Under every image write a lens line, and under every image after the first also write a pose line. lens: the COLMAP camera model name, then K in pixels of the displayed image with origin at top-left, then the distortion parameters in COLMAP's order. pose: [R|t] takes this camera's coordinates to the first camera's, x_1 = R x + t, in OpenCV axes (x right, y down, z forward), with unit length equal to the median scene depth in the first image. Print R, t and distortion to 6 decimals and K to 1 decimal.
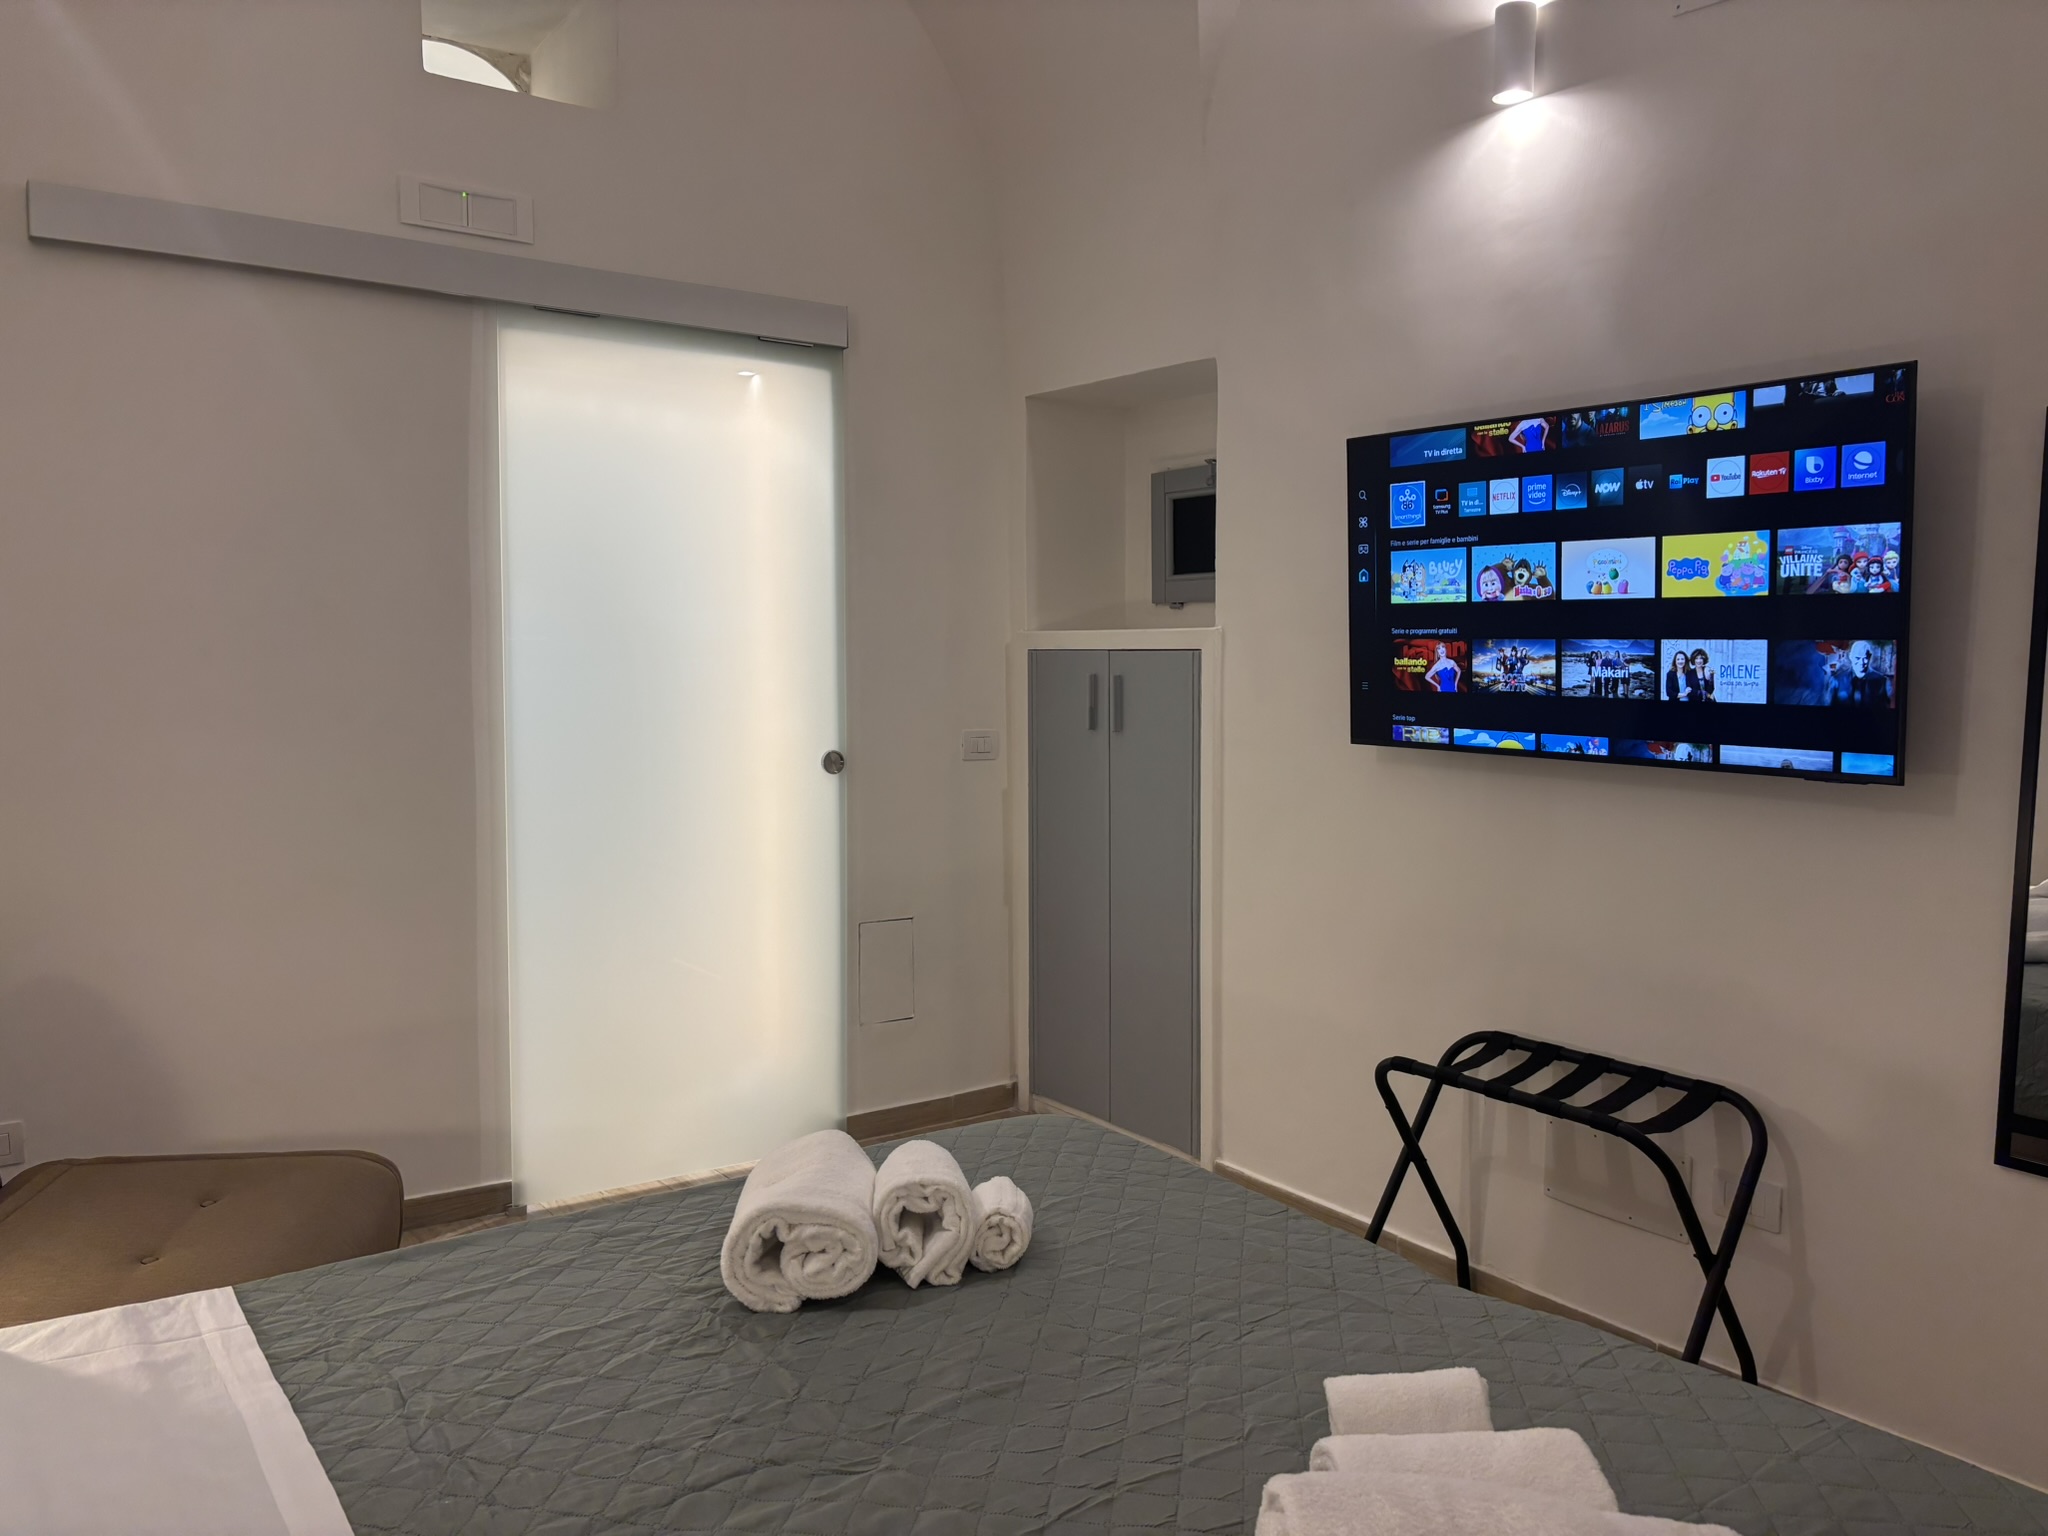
lens RADIAL K [[1553.1, 0, 1031.7], [0, 1553.1, 778.0], [0, 0, 1]] dist [0.045578, -0.057066]
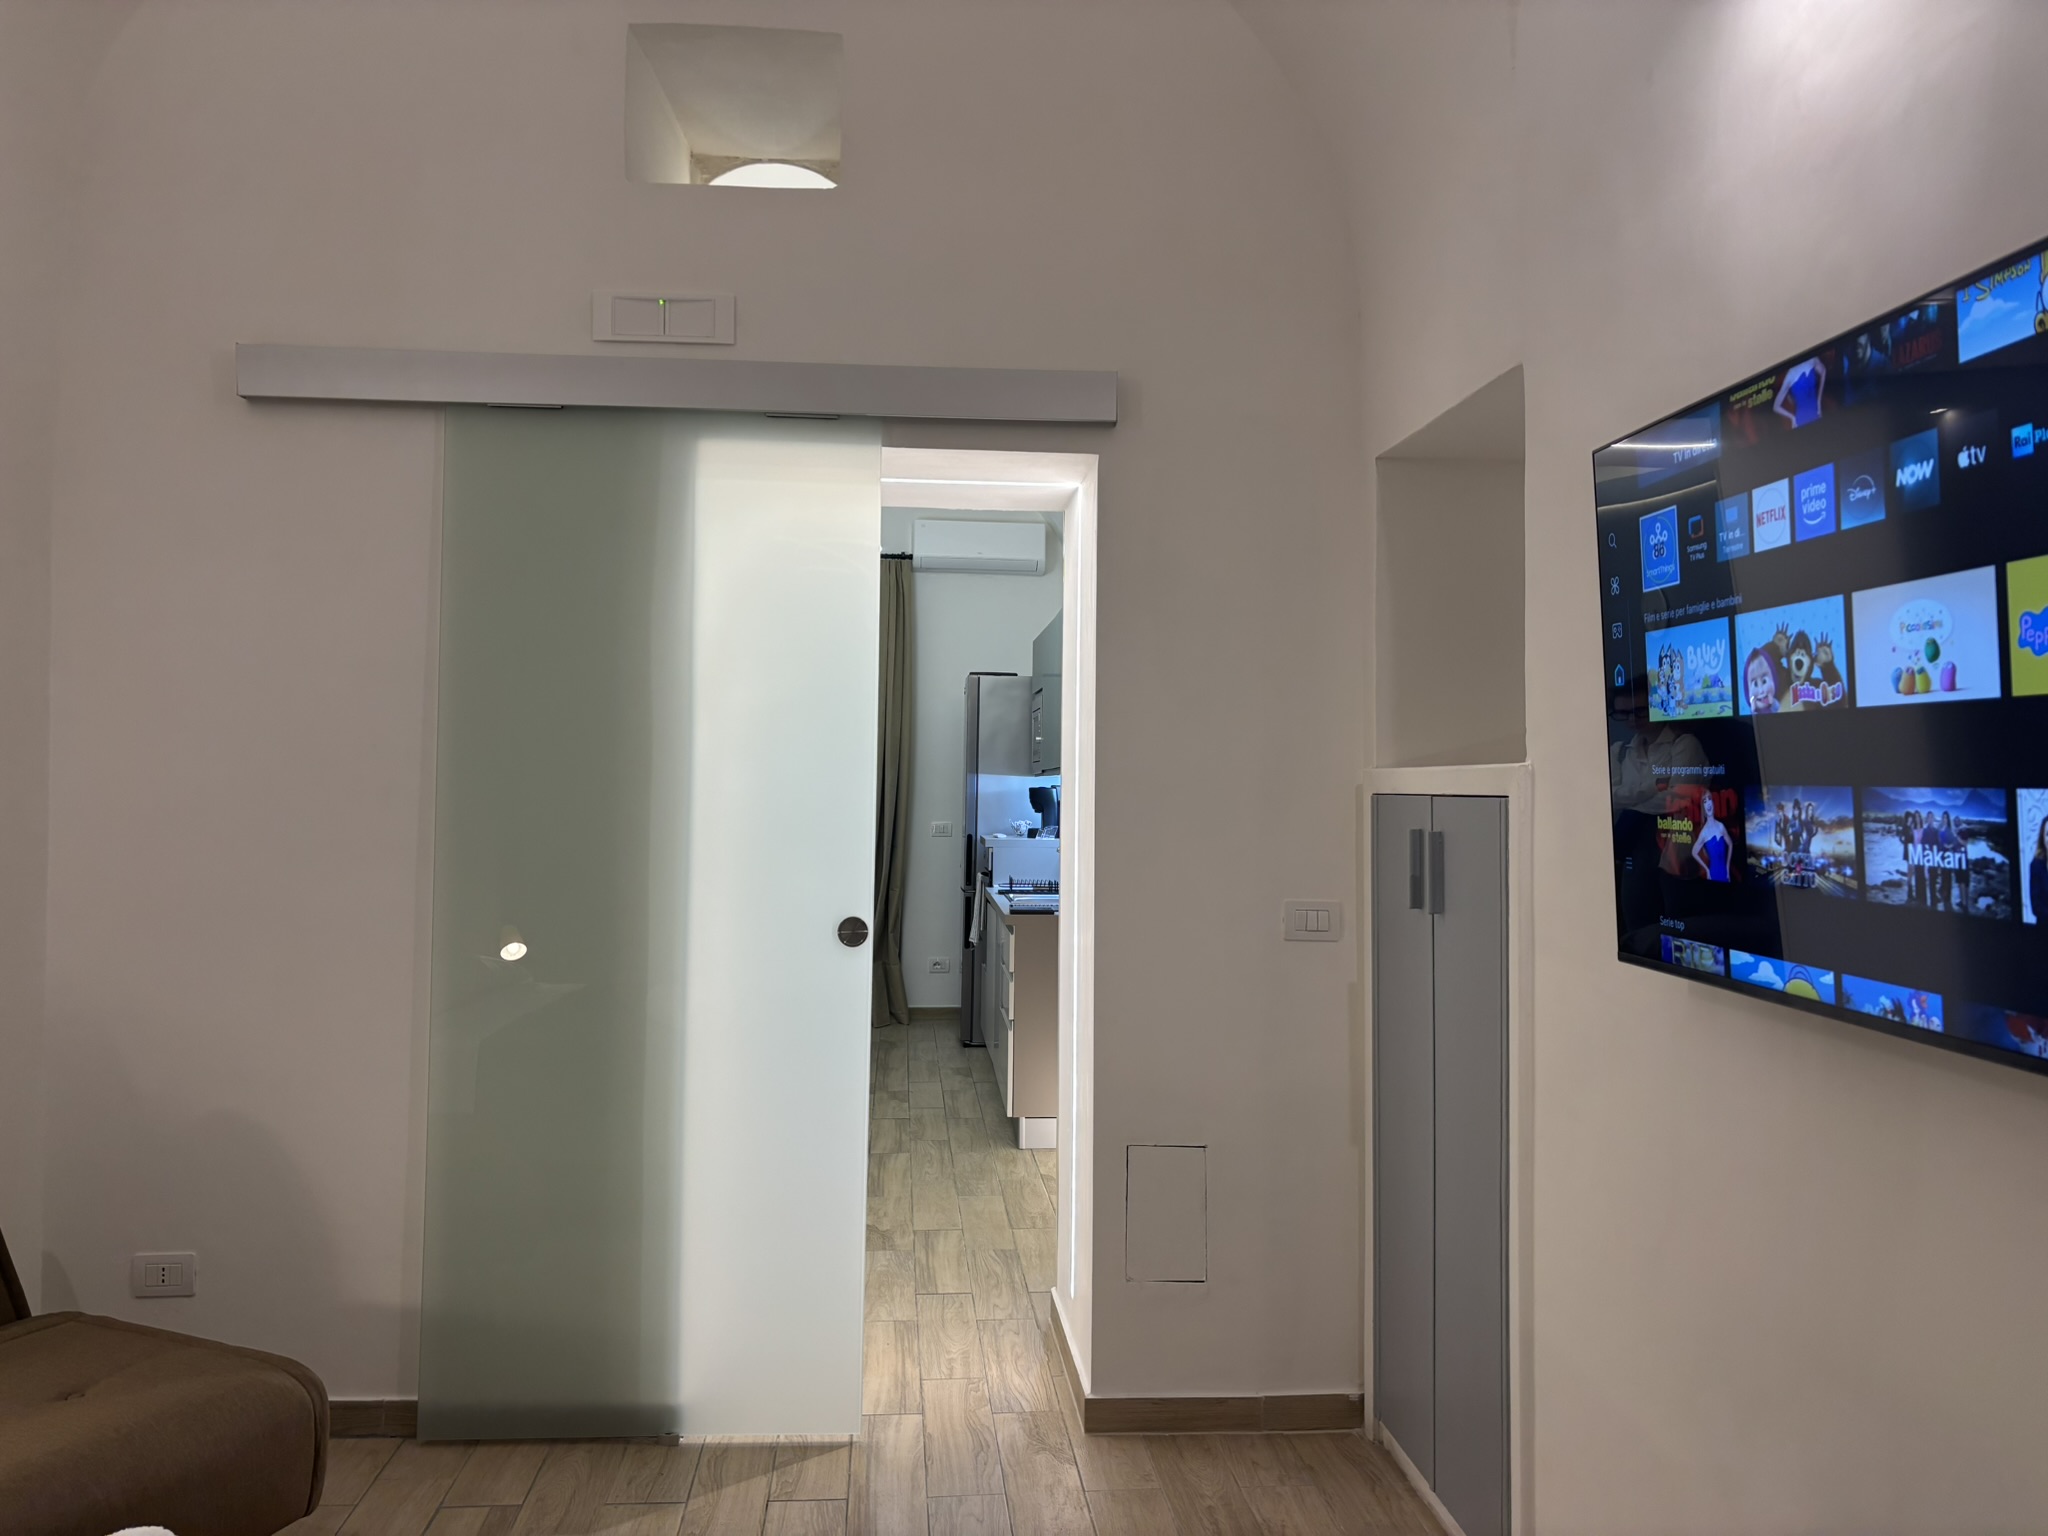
lens RADIAL K [[1553.1, 0, 1027.9], [0, 1553.1, 783.9], [0, 0, 1]] dist [0.045578, -0.057066]
pose [[0.847632, 0.003763, -0.530572, 0.358547], [-0.050196, 0.996059, -0.073128, -0.037715], [0.528206, 0.088618, 0.844480, 0.415251]]
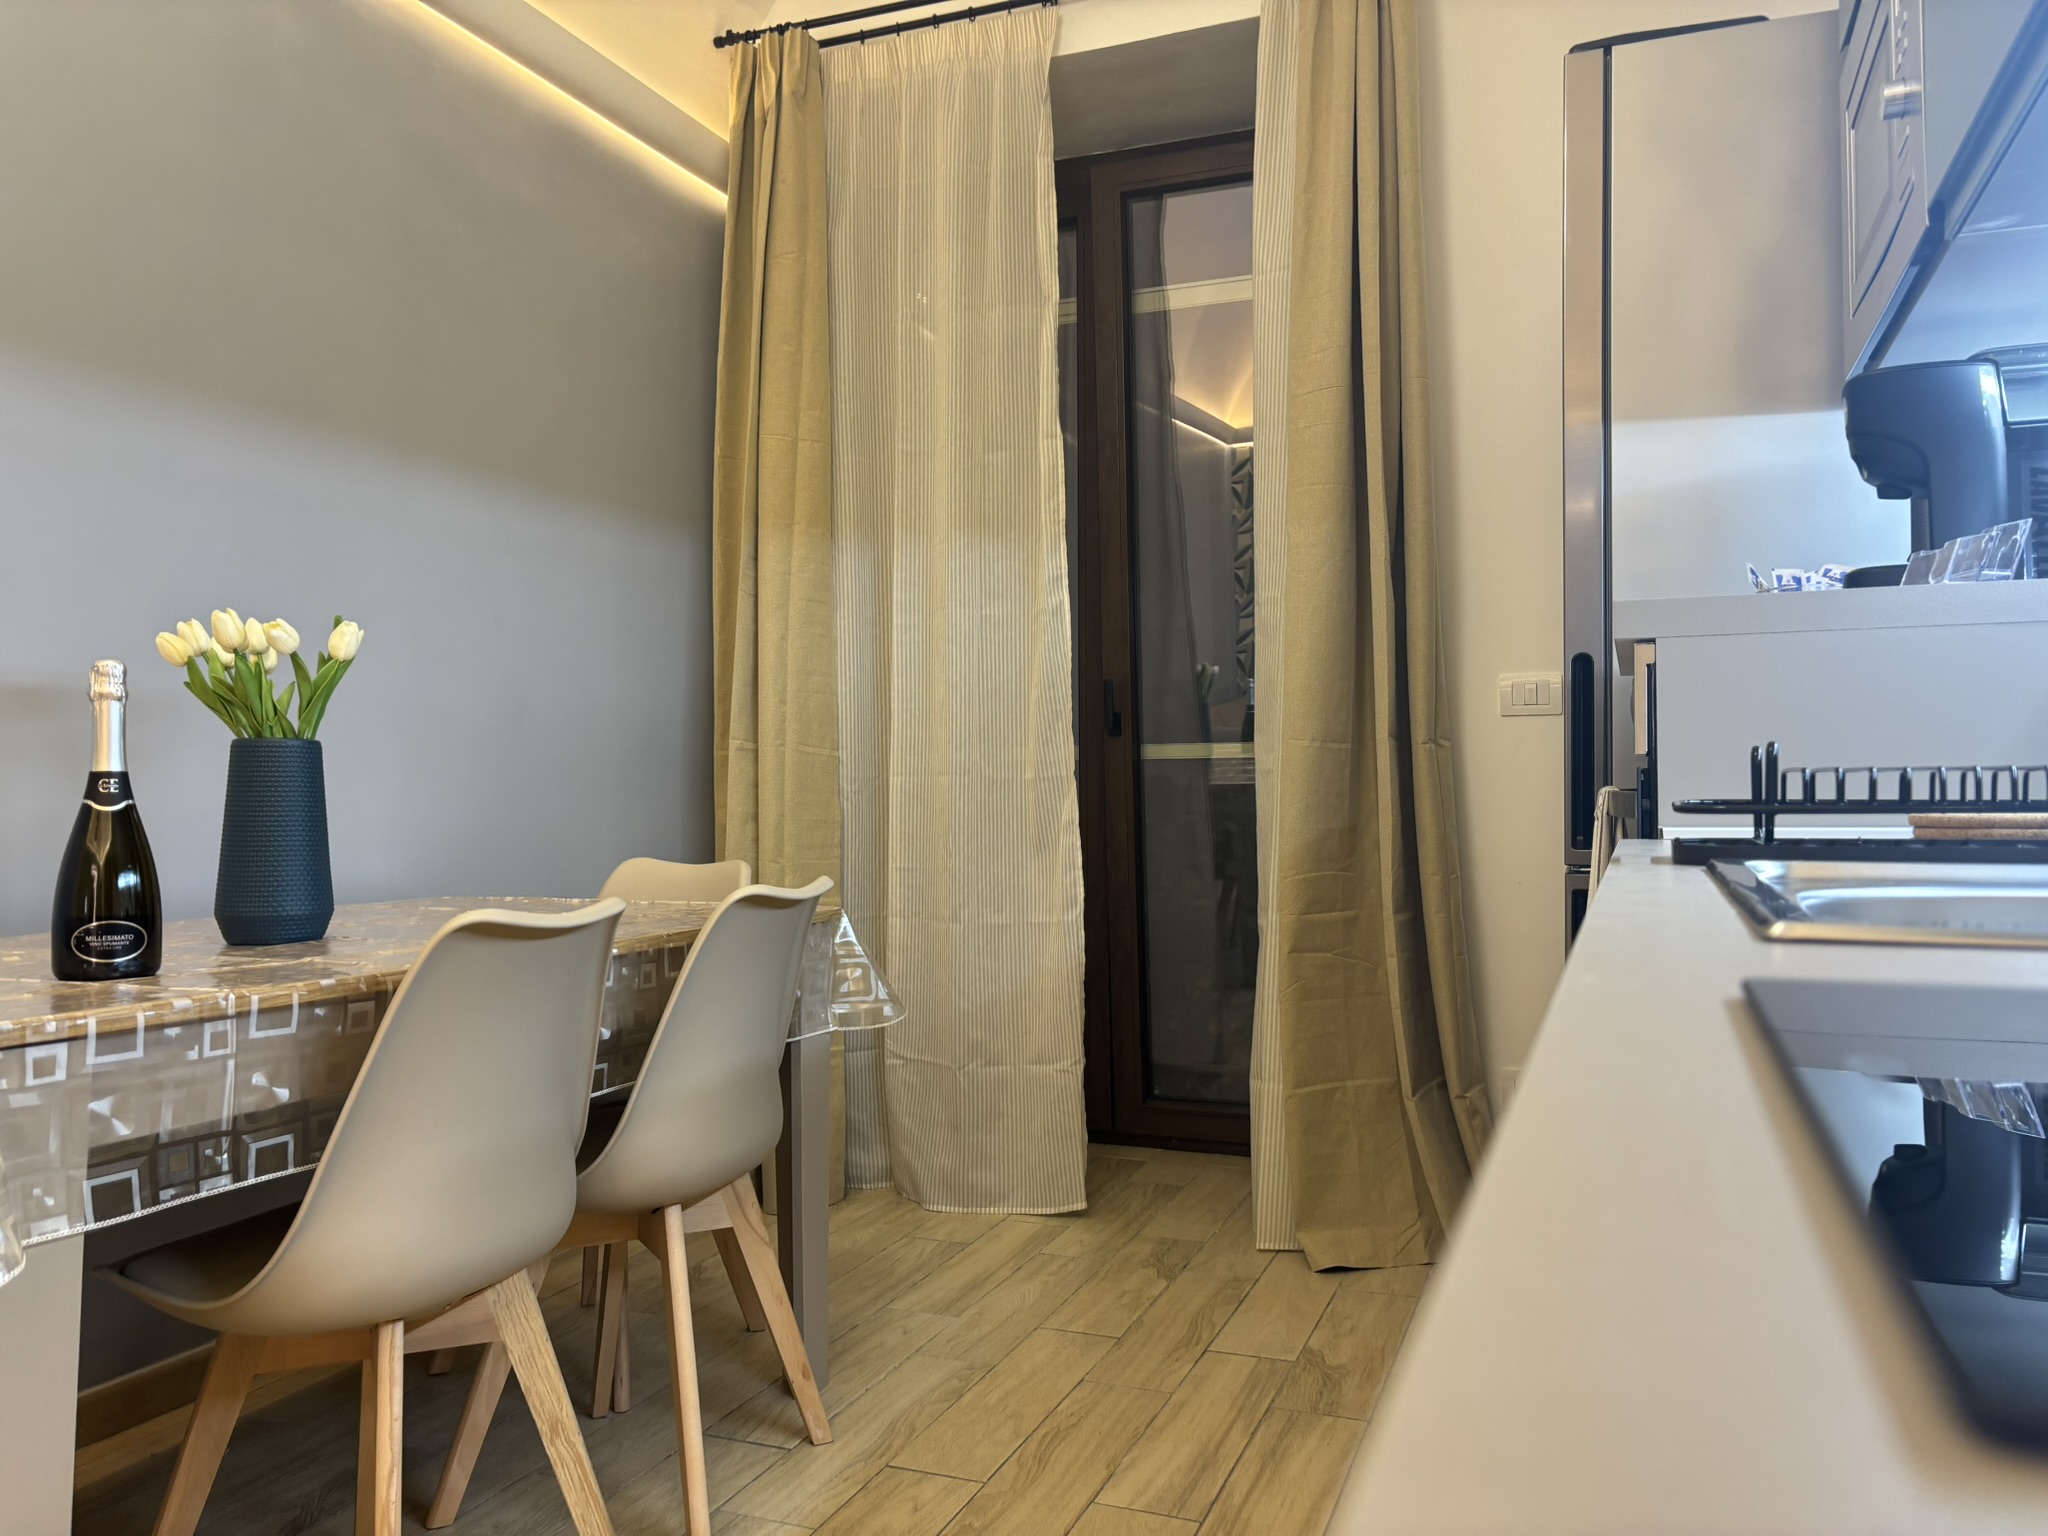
lens RADIAL K [[1553.1, 0, 1012.3], [0, 1553.1, 773.6], [0, 0, 1]] dist [0.045578, -0.057066]
pose [[0.528706, -0.017829, -0.848618, -0.675723], [-0.055052, 0.996954, -0.055244, -0.031919], [0.847018, 0.075926, 0.526114, 2.032761]]
